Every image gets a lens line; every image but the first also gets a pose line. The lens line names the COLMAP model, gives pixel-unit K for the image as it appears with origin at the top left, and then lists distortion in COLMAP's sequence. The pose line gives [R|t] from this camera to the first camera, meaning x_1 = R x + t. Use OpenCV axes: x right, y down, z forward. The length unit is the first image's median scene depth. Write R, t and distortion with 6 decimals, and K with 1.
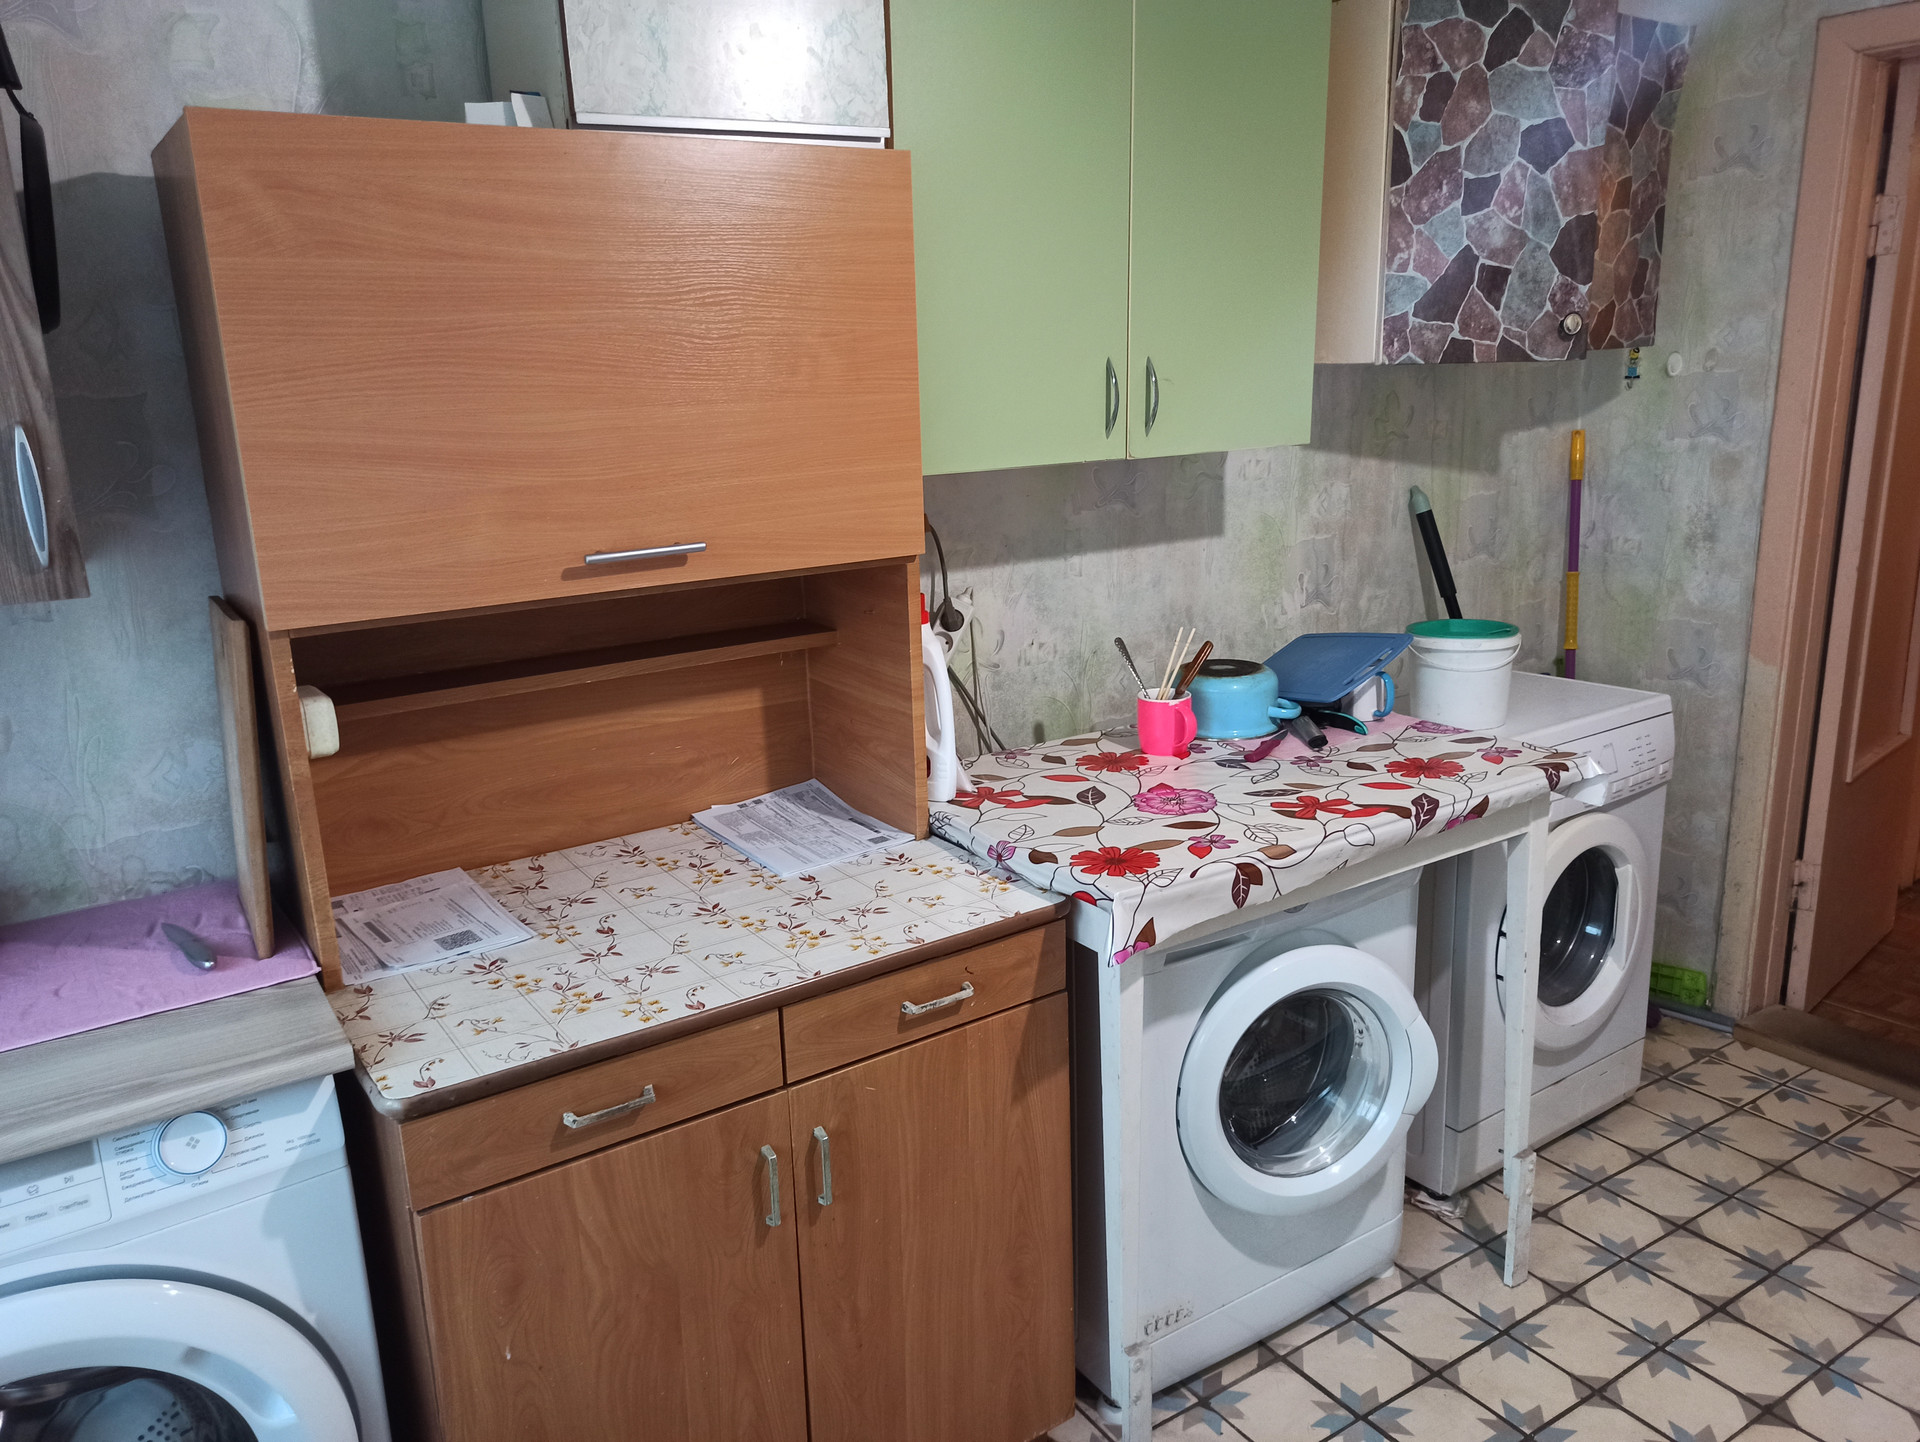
lens RADIAL K [[1440.2, 0, 960.0], [0, 1440.2, 721.0], [0, 0, 1]] dist [0.063593, -0.059444]
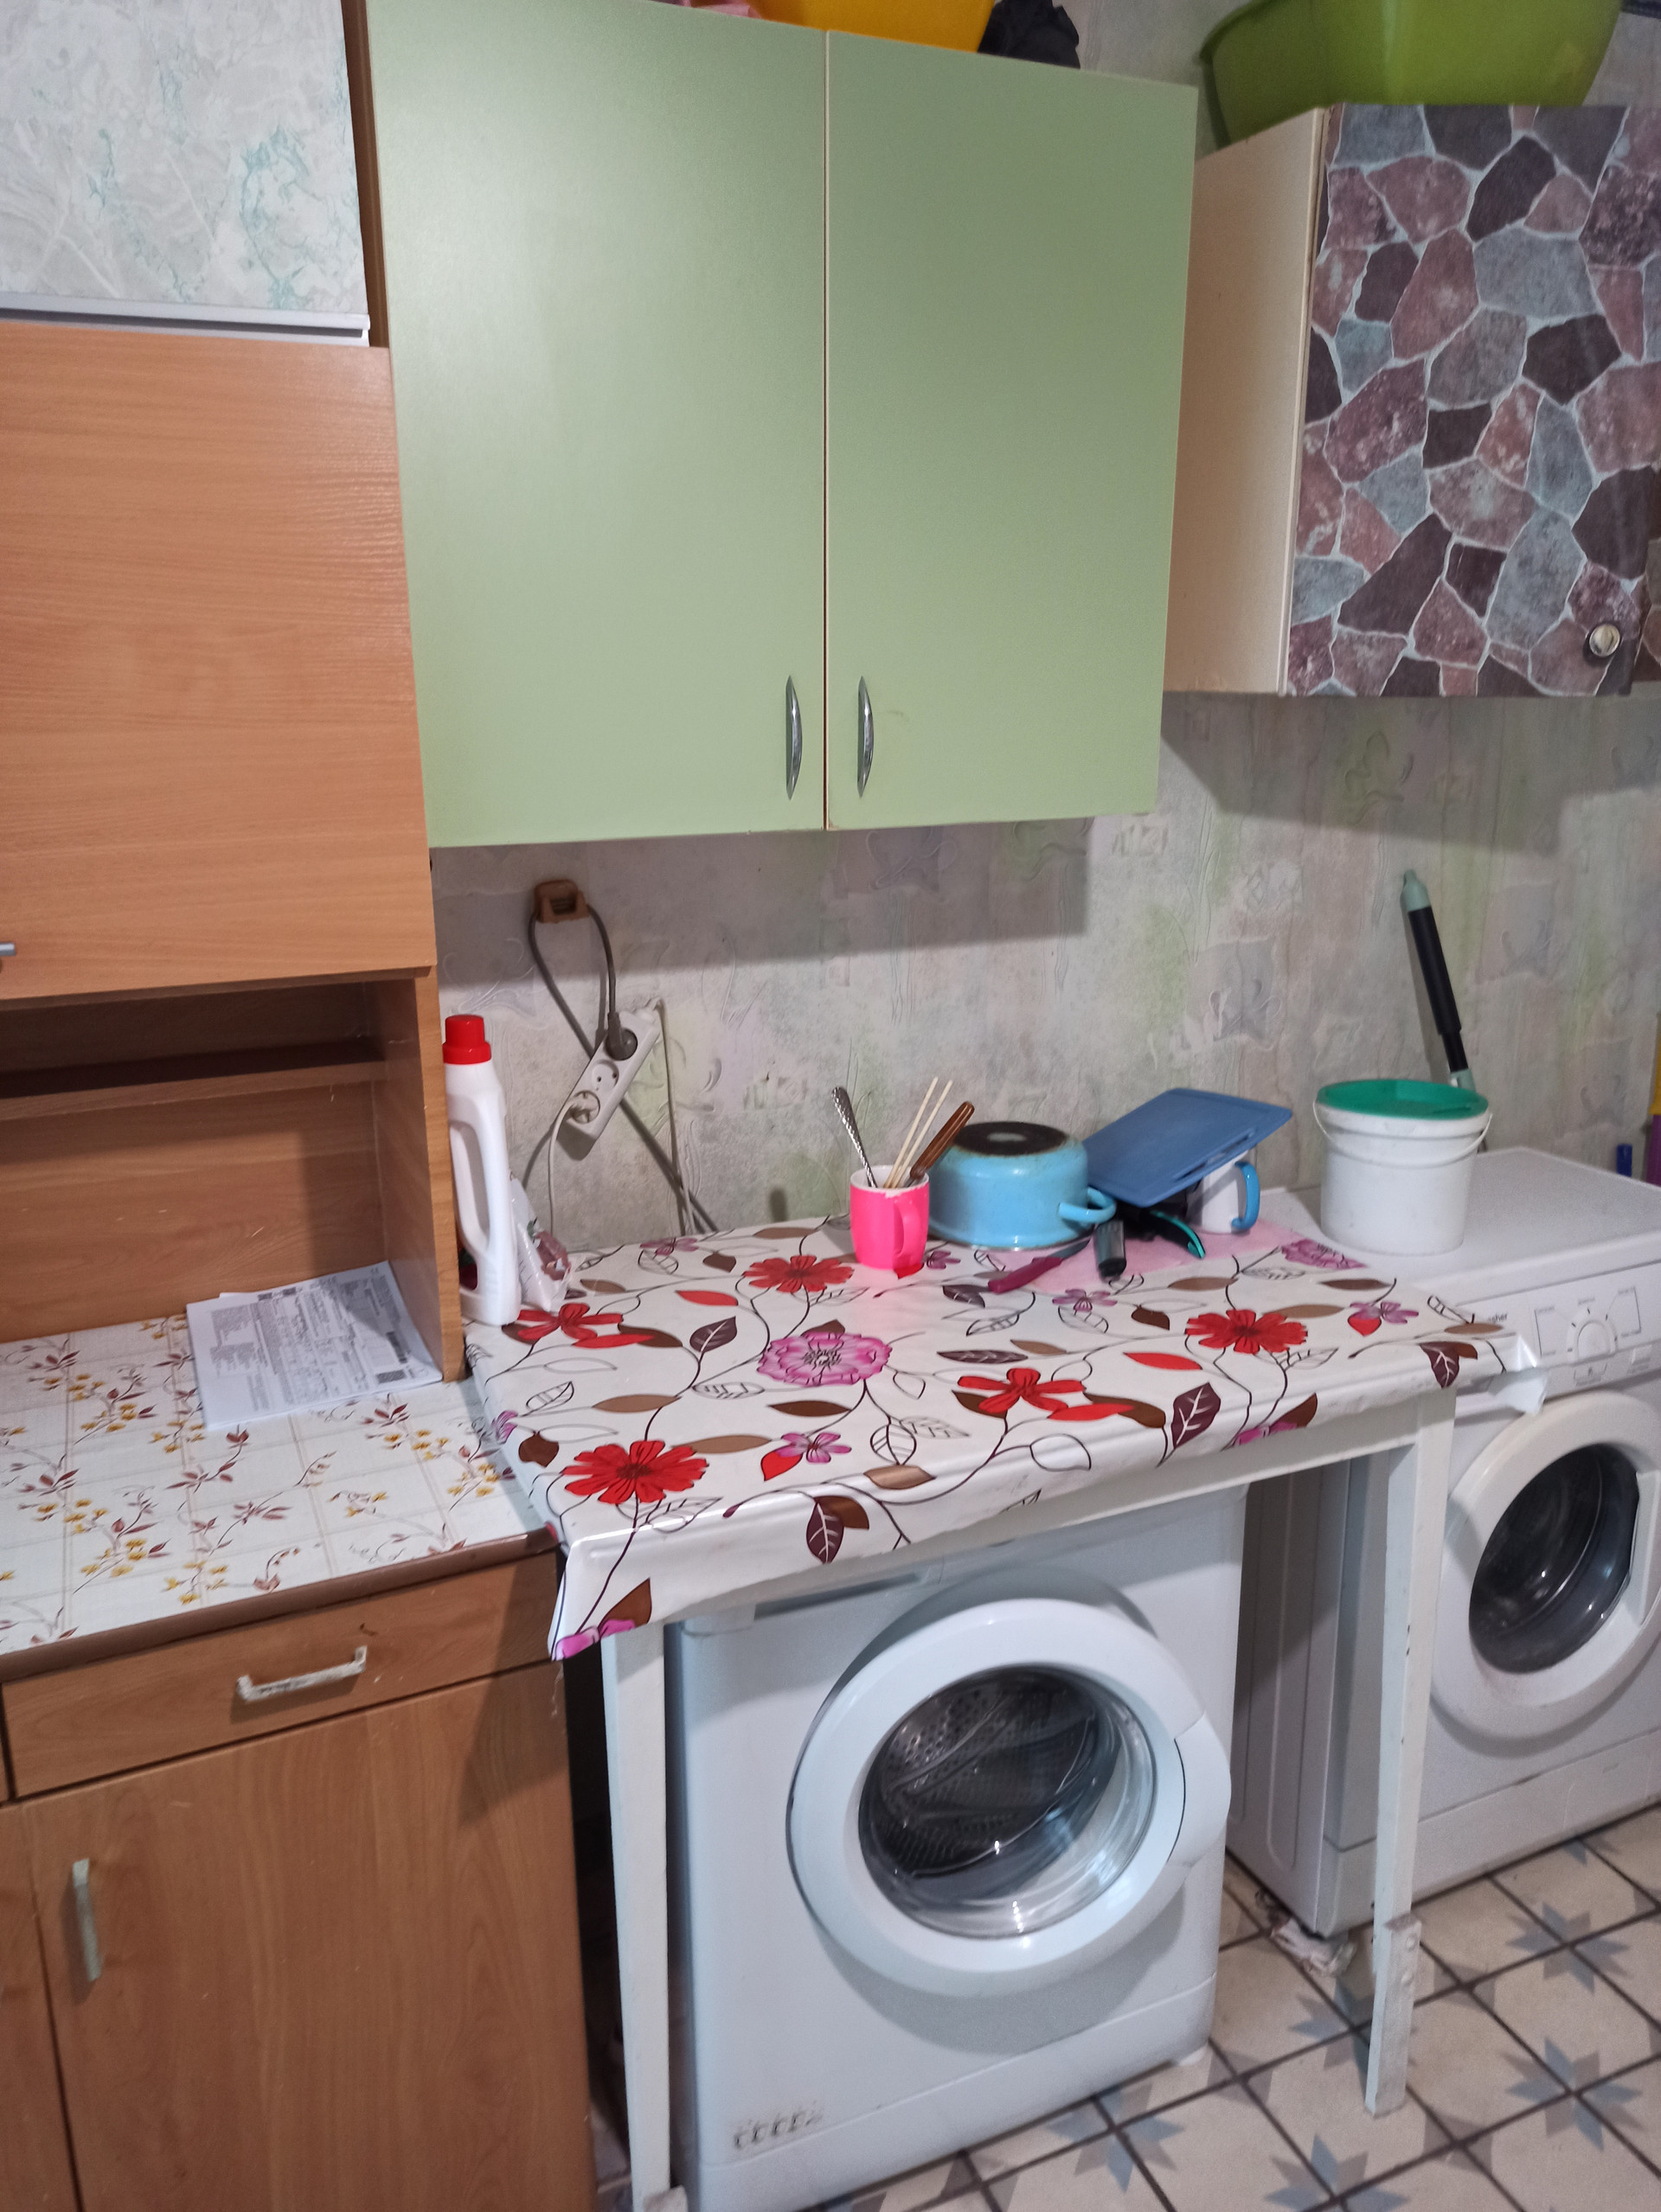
lens RADIAL K [[1644.0, 0, 837.4], [0, 1644.0, 1108.0], [0, 0, 1]] dist [0.036518, -0.015994]
pose [[0.983992, 0.067031, -0.165128, 0.233793], [-0.063701, 0.997646, 0.025386, -0.066504], [0.166441, -0.014461, 0.985945, 0.229784]]
